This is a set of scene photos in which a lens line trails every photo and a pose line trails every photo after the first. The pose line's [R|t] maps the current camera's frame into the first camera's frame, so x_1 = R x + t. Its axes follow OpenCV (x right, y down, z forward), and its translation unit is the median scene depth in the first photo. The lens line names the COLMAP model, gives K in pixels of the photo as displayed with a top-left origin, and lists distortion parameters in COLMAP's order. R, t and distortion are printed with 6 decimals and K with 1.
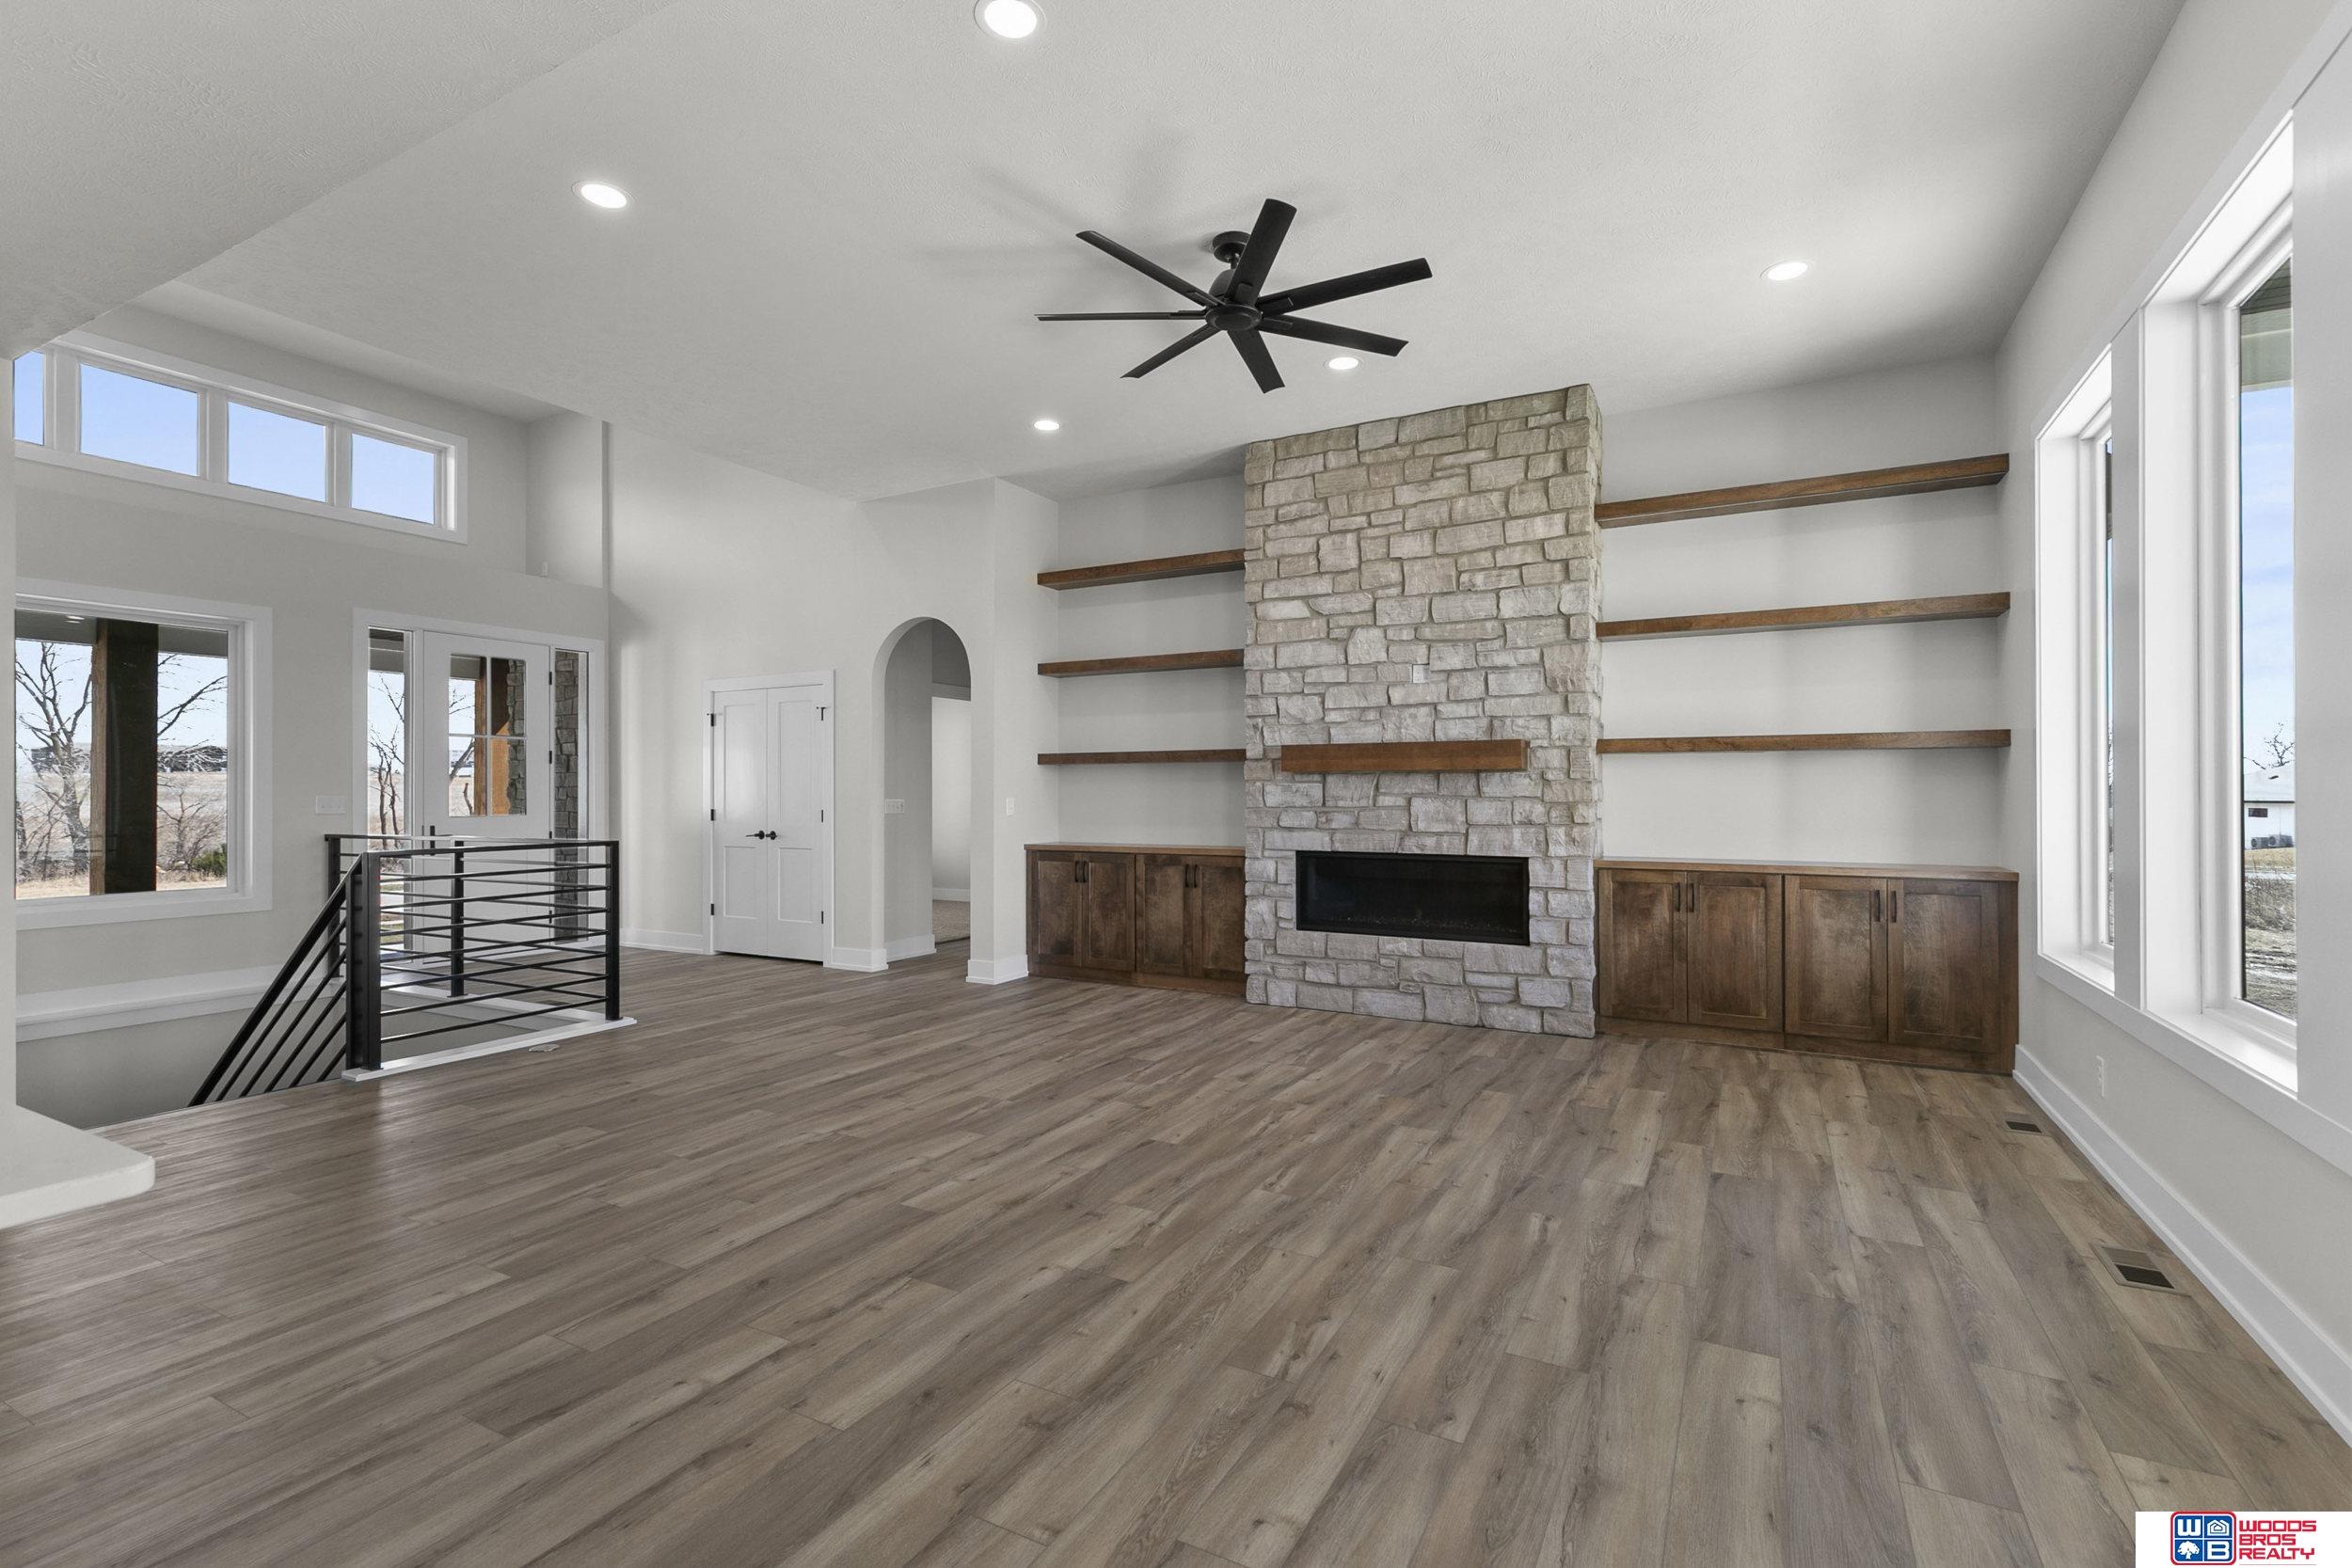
lens RADIAL K [[1056.5, 0, 1192.4], [0, 1056.5, 788.9], [0, 0, 1]] dist [0.001416, -0.000413]
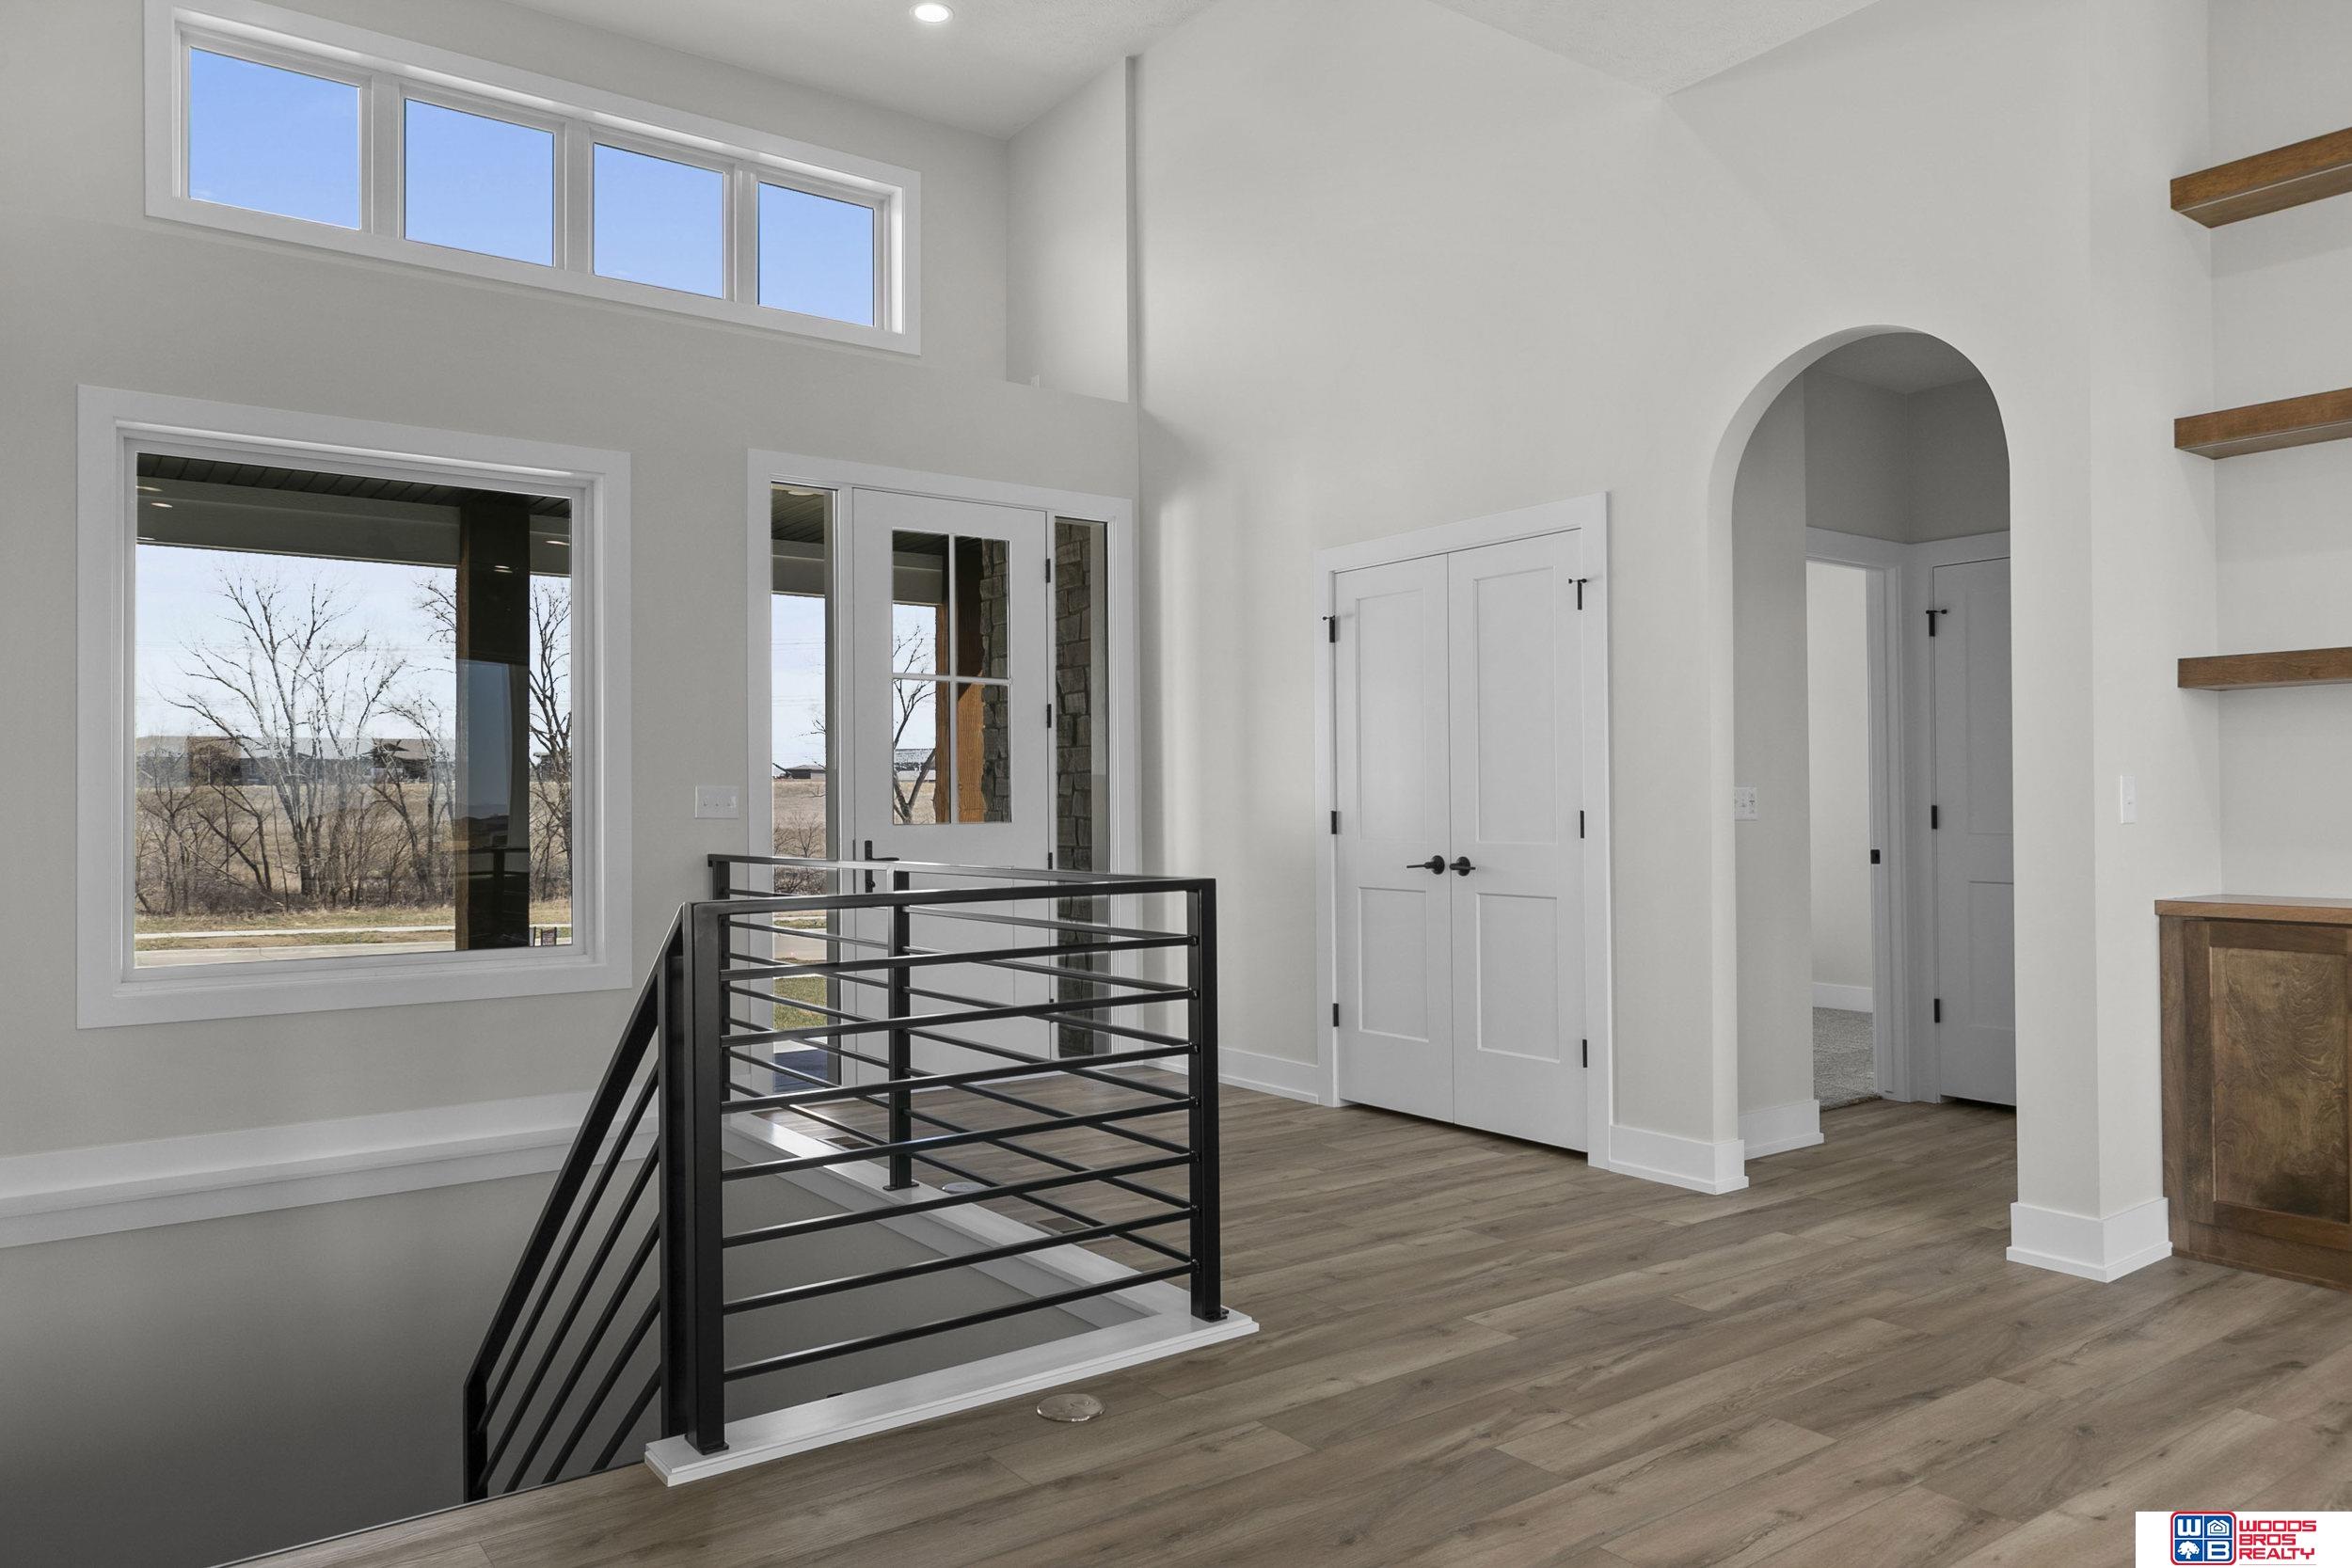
lens RADIAL K [[1587.3, 0, 1178.9], [0, 1587.3, 784.7], [0, 0, 1]] dist [-0.004728, -0.000551]
pose [[0.900366, -0.009264, -0.435034, -0.413729], [0.007390, 0.999955, -0.005998, 0.022702], [0.435070, 0.002186, 0.900394, 0.632815]]
